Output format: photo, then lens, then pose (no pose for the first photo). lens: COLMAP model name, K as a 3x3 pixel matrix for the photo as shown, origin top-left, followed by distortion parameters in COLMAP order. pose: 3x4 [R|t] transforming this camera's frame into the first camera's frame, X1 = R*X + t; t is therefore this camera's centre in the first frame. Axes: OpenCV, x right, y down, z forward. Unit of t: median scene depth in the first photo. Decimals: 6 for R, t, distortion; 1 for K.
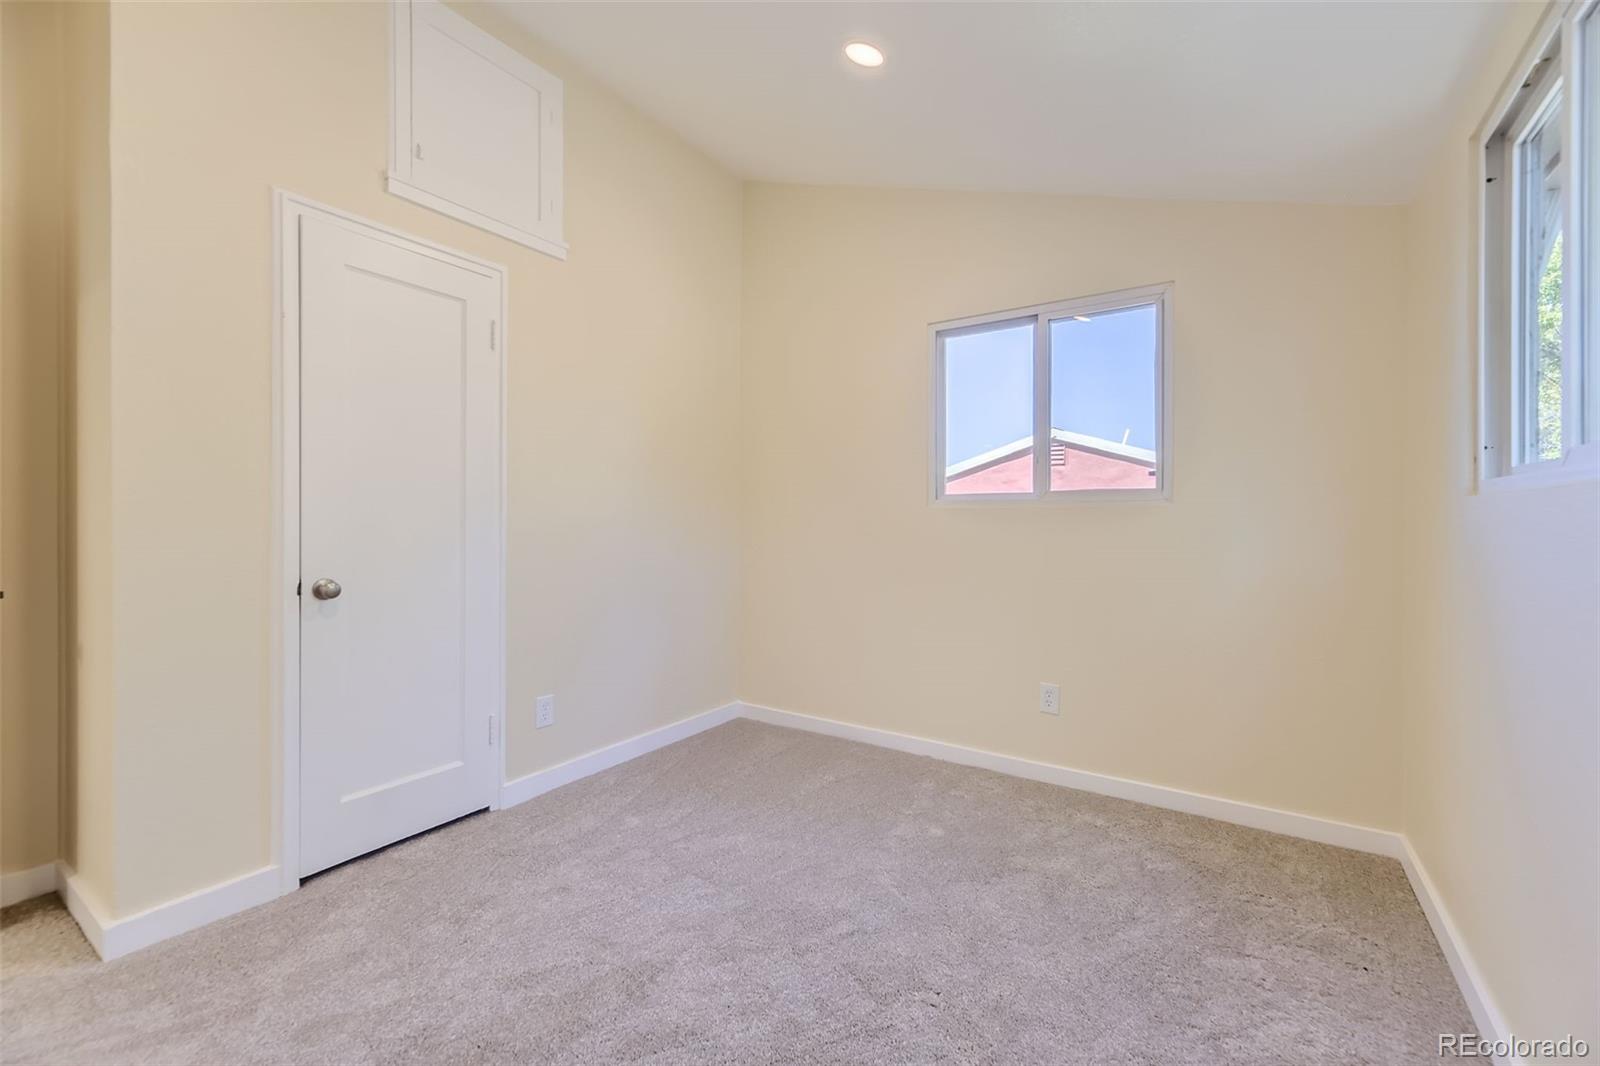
lens RADIAL K [[656.5, 0, 810.3], [0, 656.5, 518.6], [0, 0, 1]] dist [0.001692, -0.000127]
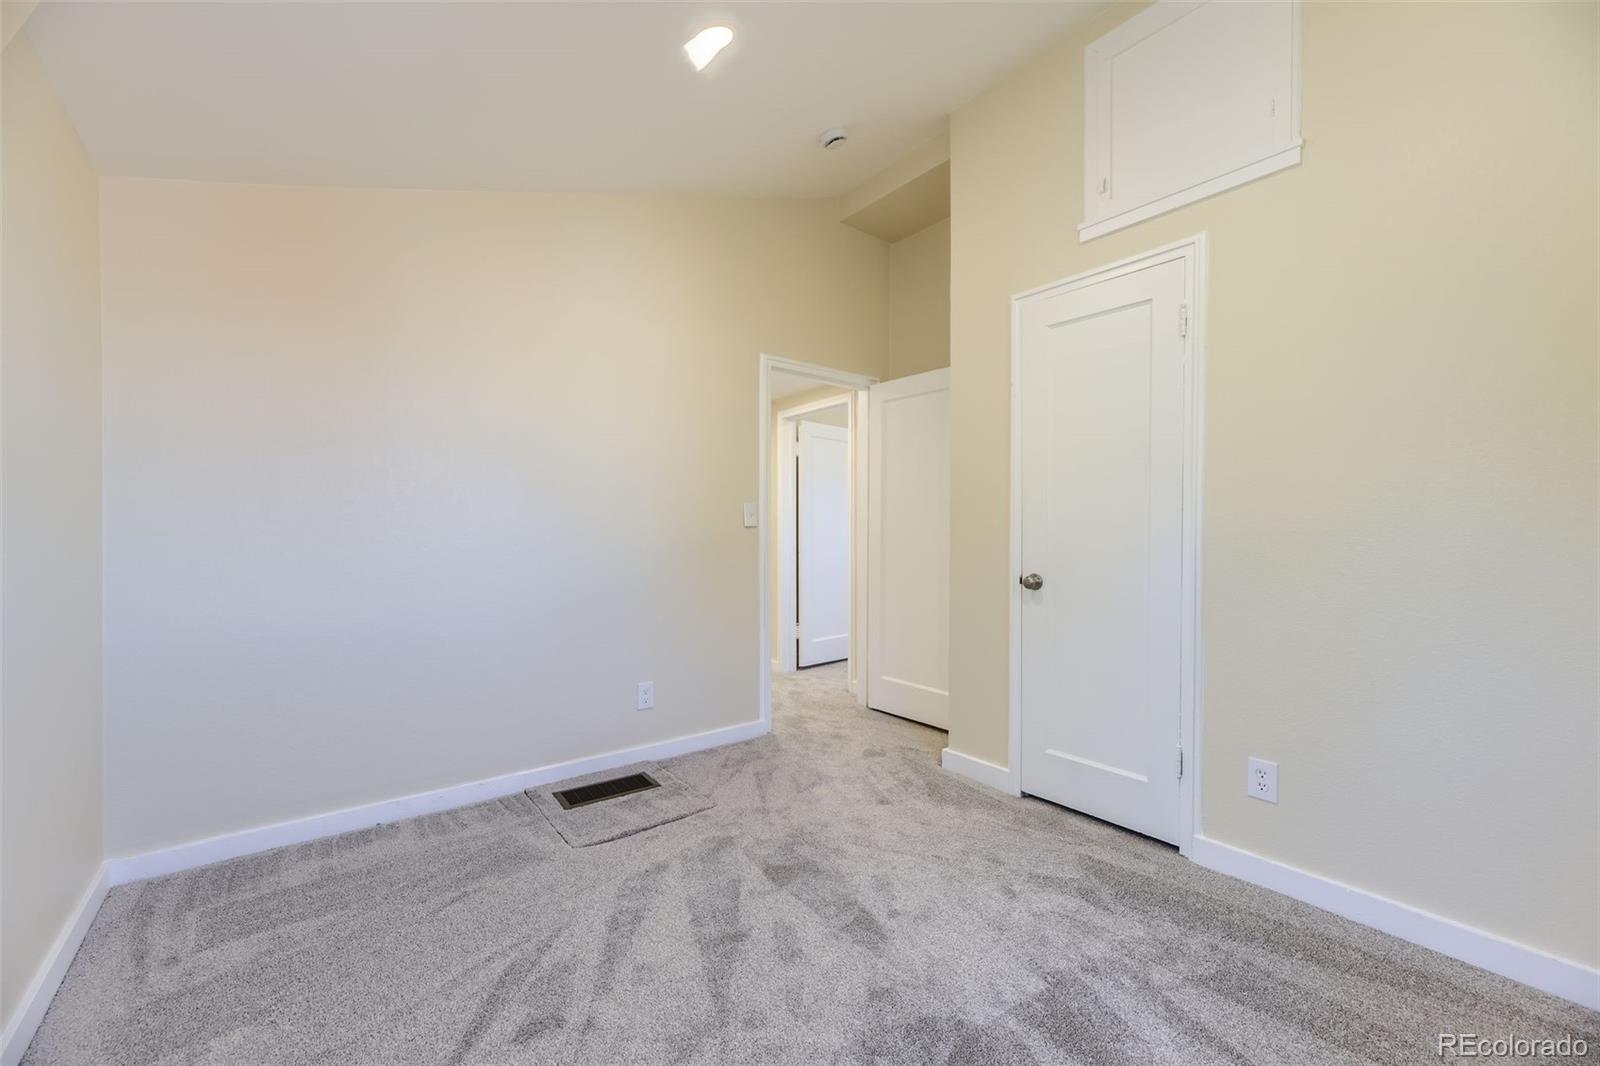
lens RADIAL K [[641.1, 0, 804.6], [0, 641.1, 540.2], [0, 0, 1]] dist [0.004292, 0.000213]
pose [[-0.313265, 0.005076, -0.949652, 0.551234], [-0.003556, 0.999972, 0.006518, 0.015247], [0.949659, 0.005419, -0.313239, 0.857093]]
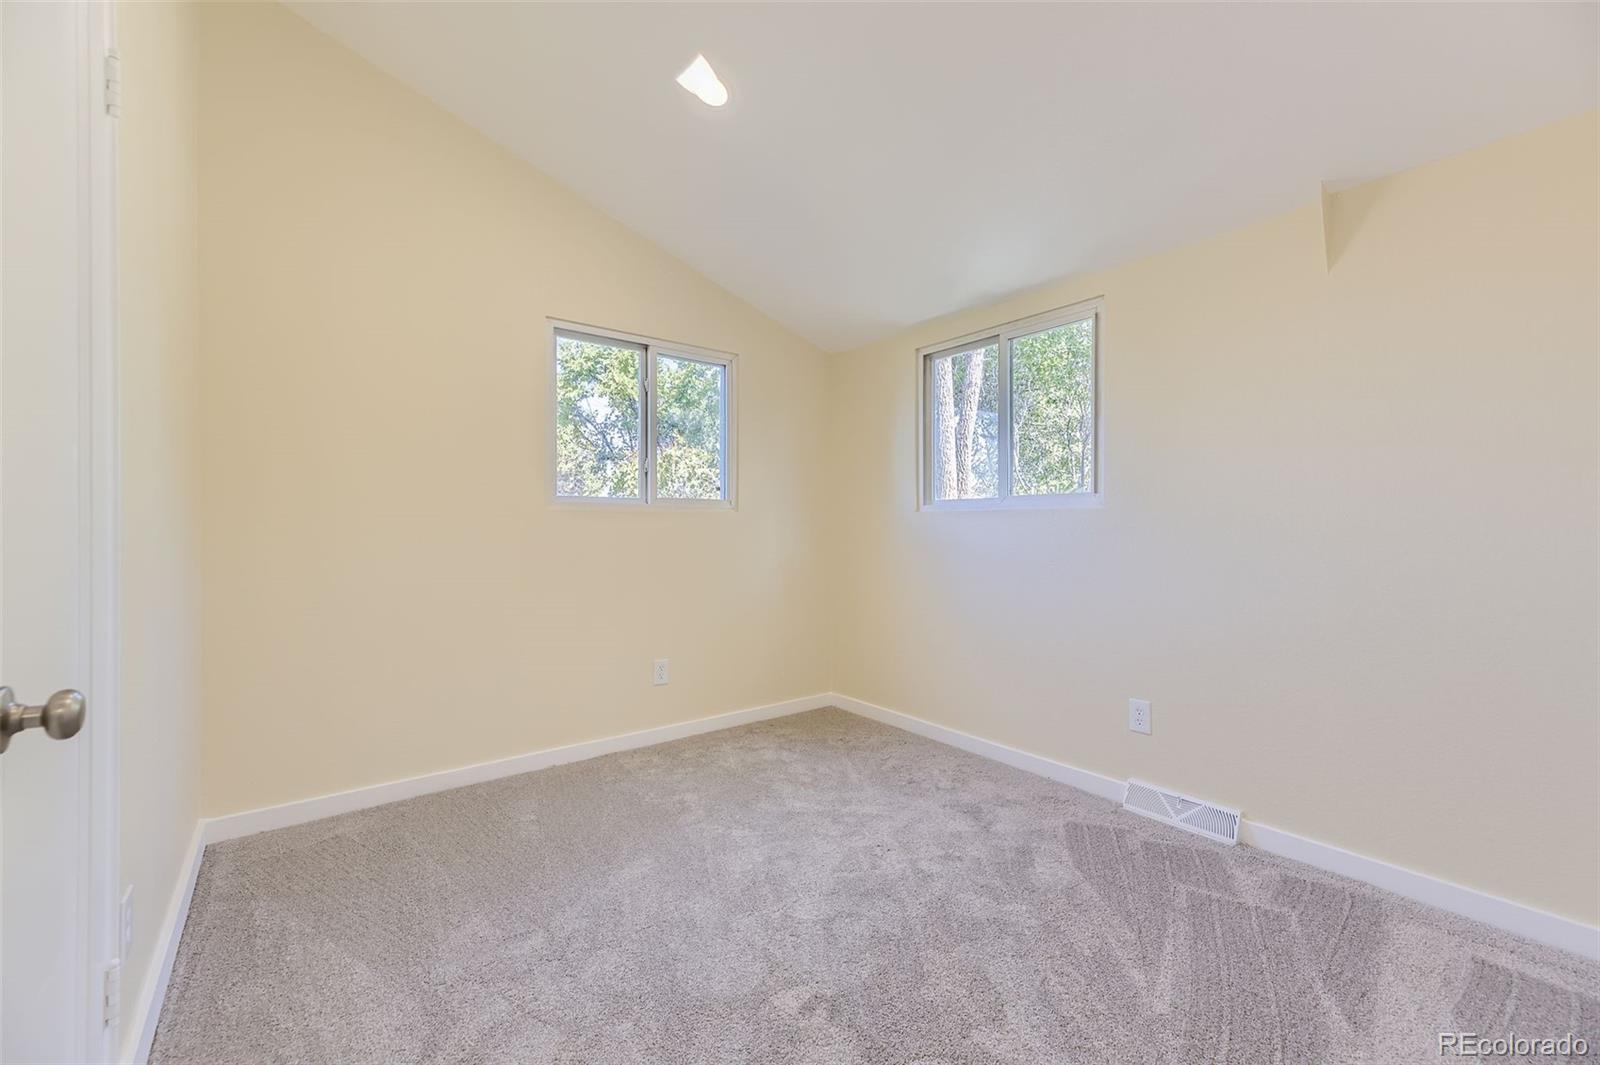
lens RADIAL K [[656.5, 0, 810.3], [0, 656.5, 518.1], [0, 0, 1]] dist [0.001692, -0.000127]
pose [[0.307807, 0.010838, 0.951387, -0.832548], [-0.007983, 0.999929, -0.008808, 0.004726], [-0.951415, -0.004884, 0.307872, 0.460103]]
